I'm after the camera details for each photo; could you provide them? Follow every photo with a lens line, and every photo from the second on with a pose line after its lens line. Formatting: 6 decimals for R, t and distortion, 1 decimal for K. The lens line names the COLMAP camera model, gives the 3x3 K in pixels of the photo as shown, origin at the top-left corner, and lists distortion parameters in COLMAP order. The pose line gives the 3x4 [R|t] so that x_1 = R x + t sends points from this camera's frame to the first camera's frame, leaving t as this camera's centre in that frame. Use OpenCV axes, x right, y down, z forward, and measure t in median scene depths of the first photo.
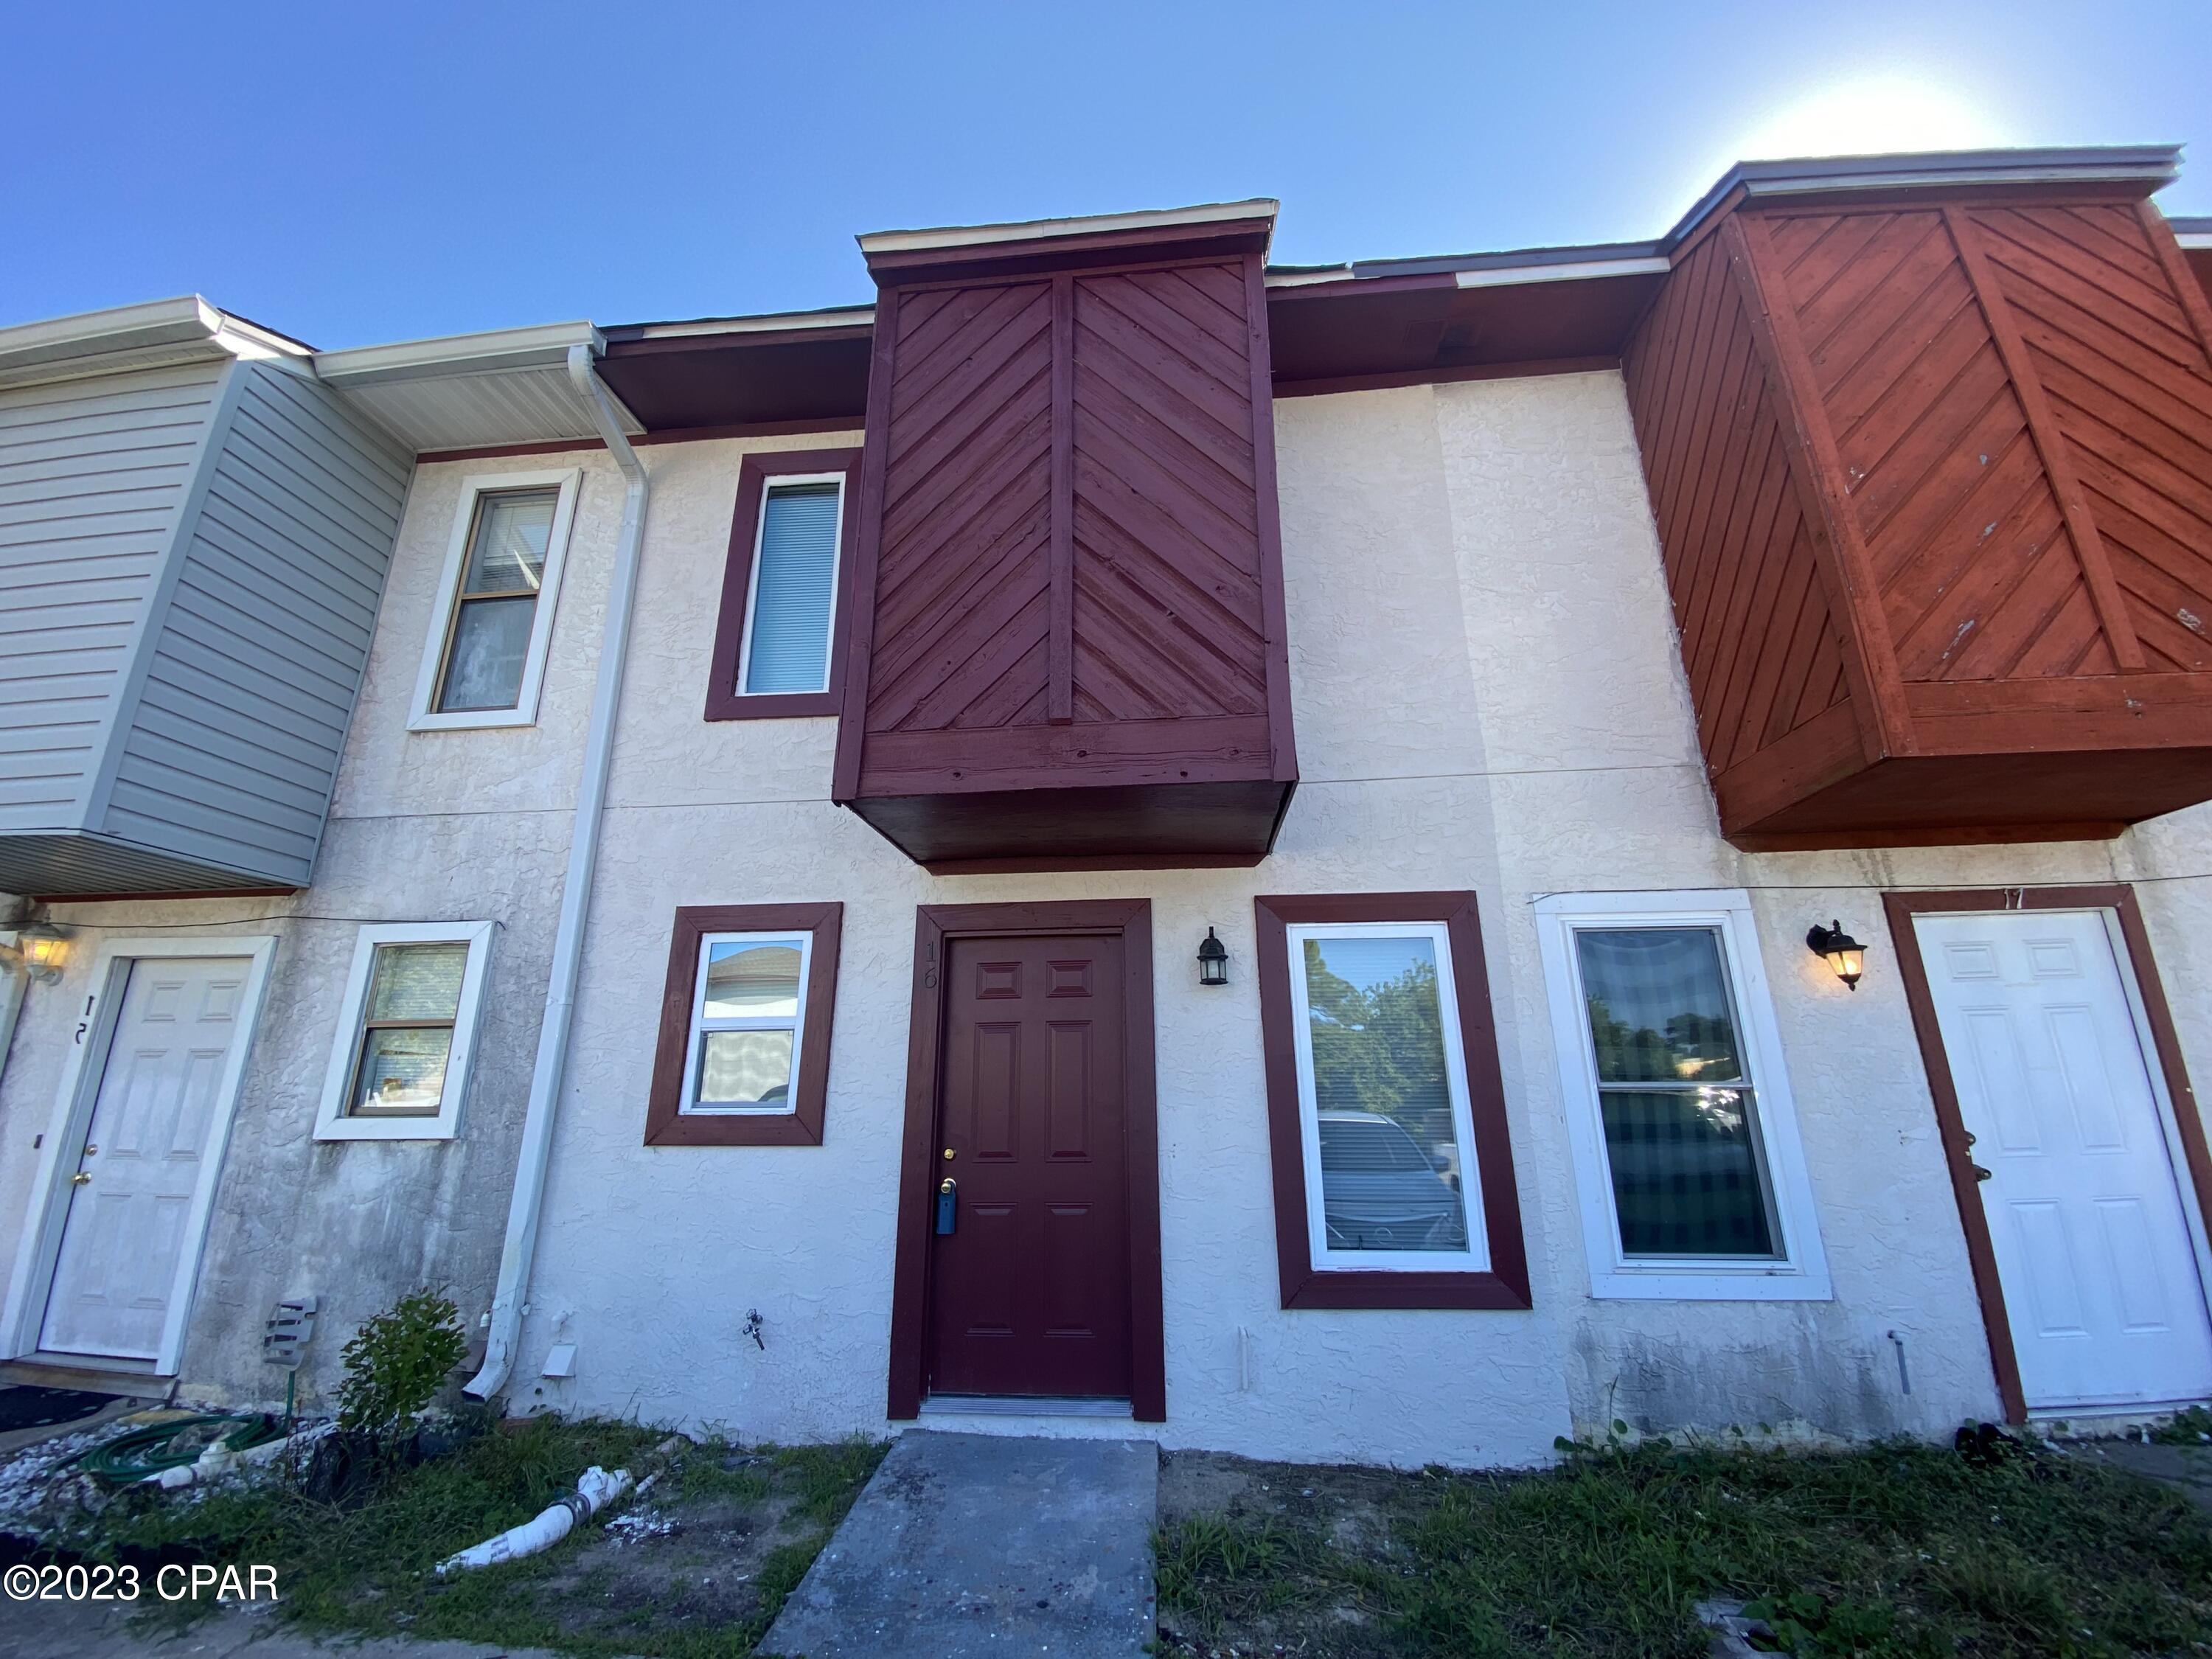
lens RADIAL K [[899.6, 0, 1097.7], [0, 899.6, 835.5], [0, 0, 1]] dist [0.028697, -0.022748]
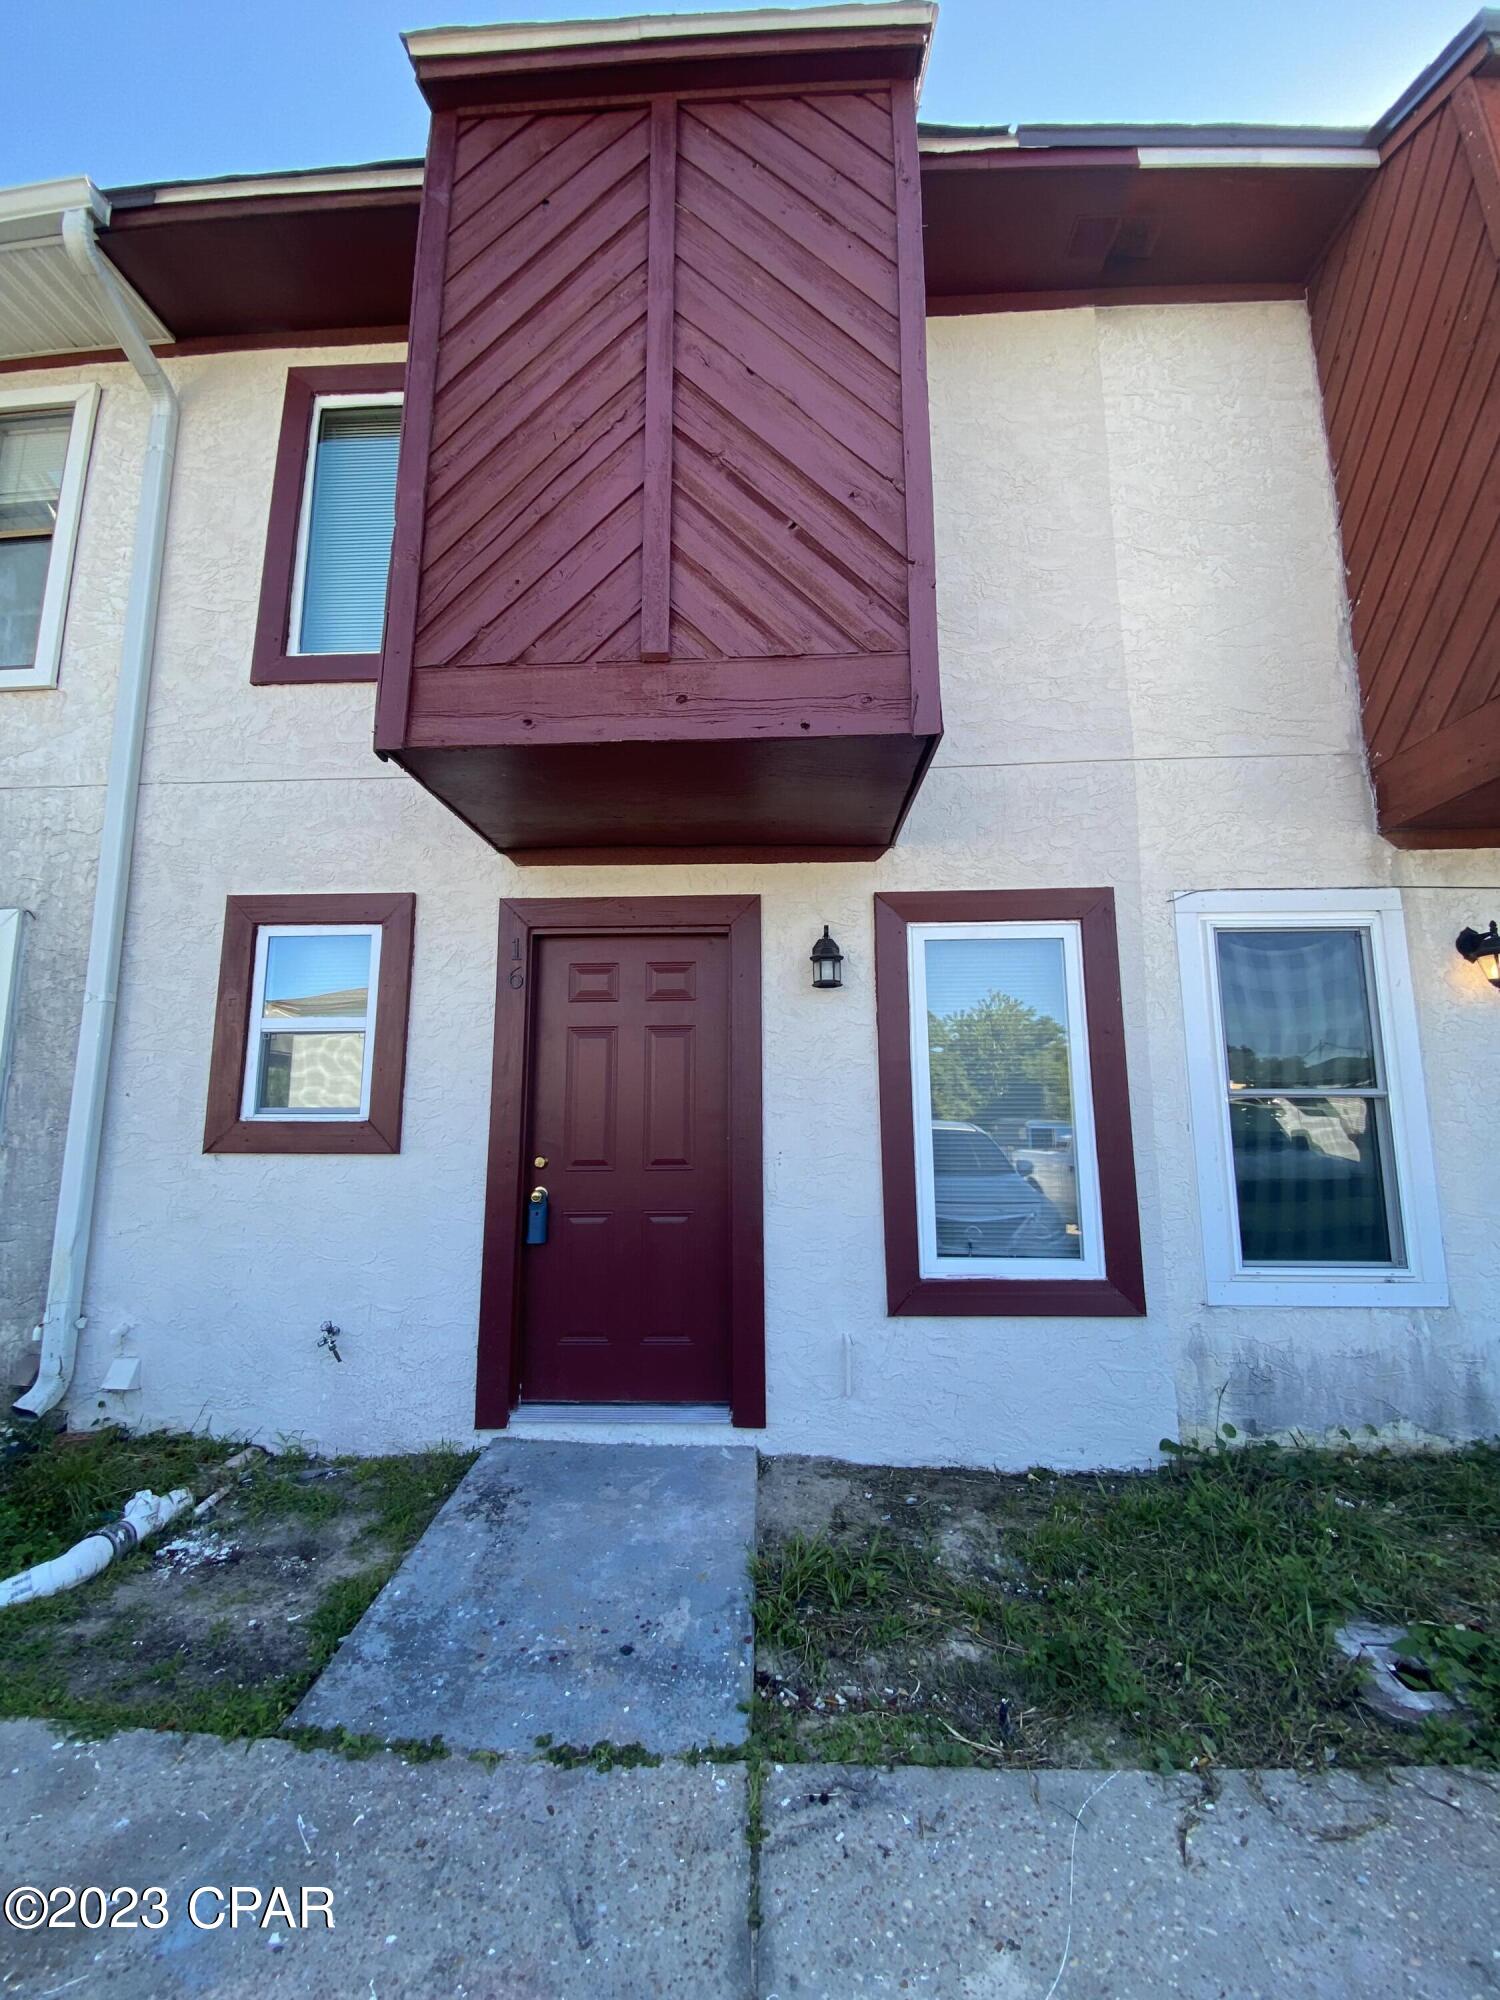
lens RADIAL K [[813.4, 0, 750.0], [0, 813.4, 1000.0], [0, 0, 1]] dist [0.028697, -0.022748]
pose [[0.998578, 0.009947, 0.052368, 0.007333], [-0.017592, 0.988887, 0.147625, 0.060328], [-0.050318, -0.148336, 0.987656, 0.187886]]
